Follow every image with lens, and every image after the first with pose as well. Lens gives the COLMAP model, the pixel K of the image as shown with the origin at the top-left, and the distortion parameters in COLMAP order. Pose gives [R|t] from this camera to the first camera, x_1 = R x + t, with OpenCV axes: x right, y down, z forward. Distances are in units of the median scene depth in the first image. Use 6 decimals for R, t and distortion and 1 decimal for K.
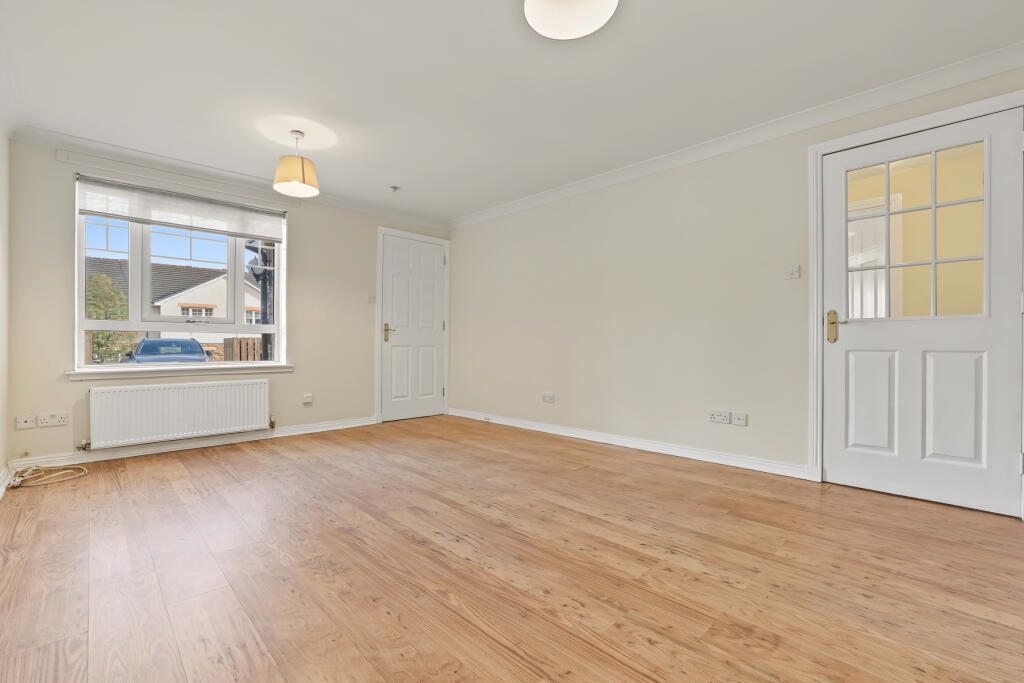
lens RADIAL K [[459.8, 0, 503.8], [0, 459.8, 348.4], [0, 0, 1]] dist [-0.023613, 0.009354]
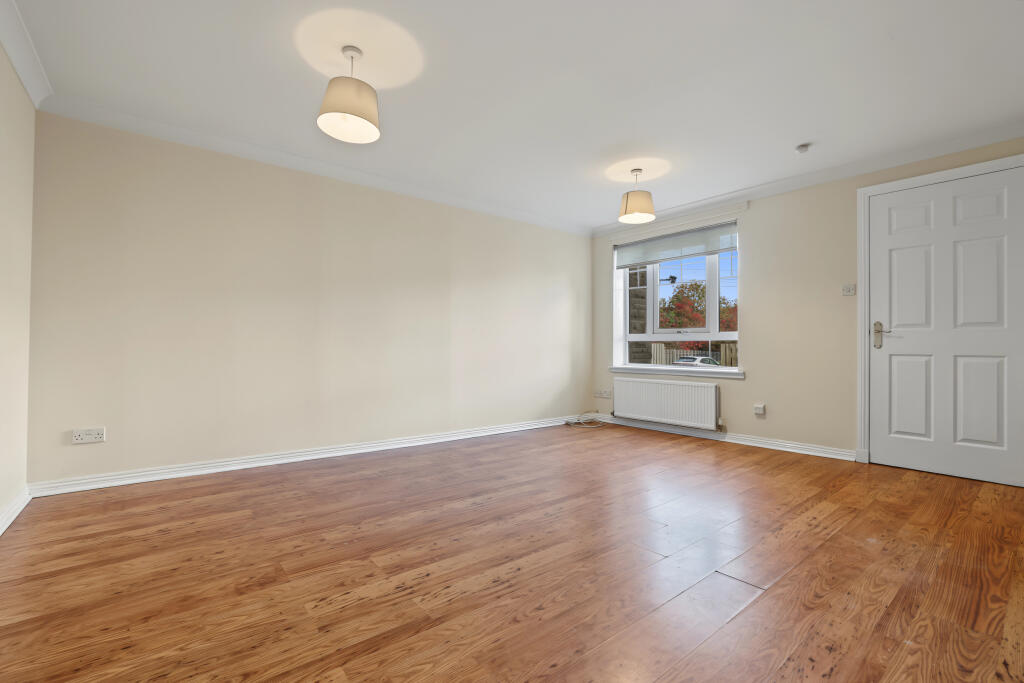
lens RADIAL K [[459.8, 0, 509.4], [0, 459.8, 341.6], [0, 0, 1]] dist [-0.023613, 0.009354]
pose [[-0.125200, -0.019916, -0.991932, 1.206862], [-0.013401, 0.999741, -0.018381, -0.010799], [0.992041, 0.010992, -0.125434, 1.296995]]
